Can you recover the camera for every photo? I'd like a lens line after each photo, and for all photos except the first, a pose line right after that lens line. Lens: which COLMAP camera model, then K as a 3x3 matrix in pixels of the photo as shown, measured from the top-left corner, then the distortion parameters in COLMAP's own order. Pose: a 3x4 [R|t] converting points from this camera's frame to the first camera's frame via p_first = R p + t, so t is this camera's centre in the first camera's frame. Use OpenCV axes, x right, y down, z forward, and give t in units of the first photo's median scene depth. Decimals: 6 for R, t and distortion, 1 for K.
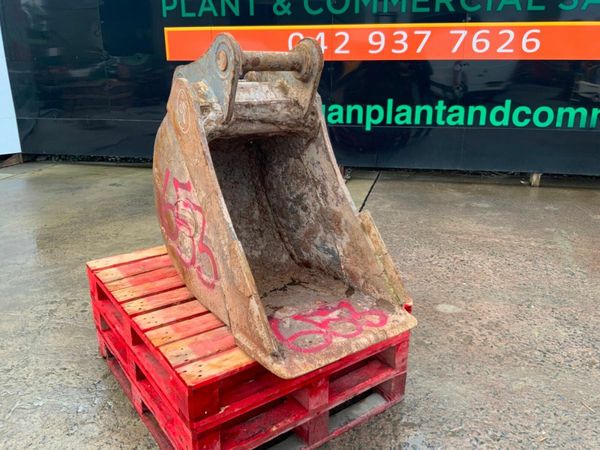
lens RADIAL K [[503.1, 0, 300.7], [0, 503.1, 225.7], [0, 0, 1]] dist [0.062950, -0.120888]
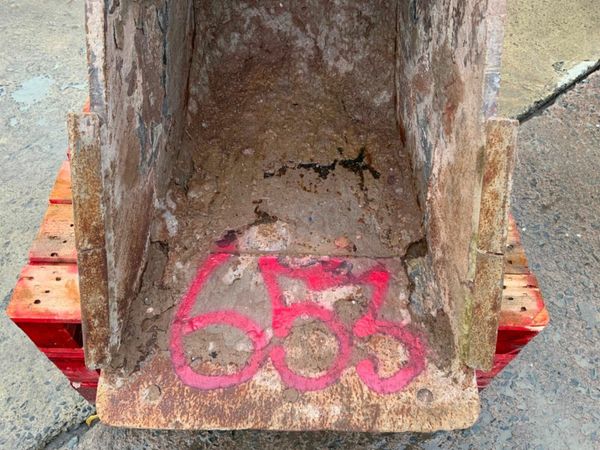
lens RADIAL K [[503.1, 0, 296.3], [0, 503.1, 225.2], [0, 0, 1]] dist [0.062950, -0.120888]
pose [[0.808015, 0.482860, -0.337576, 0.166219], [-0.210799, 0.771987, 0.599667, -0.157622], [0.550159, -0.413379, 0.725564, 0.646706]]
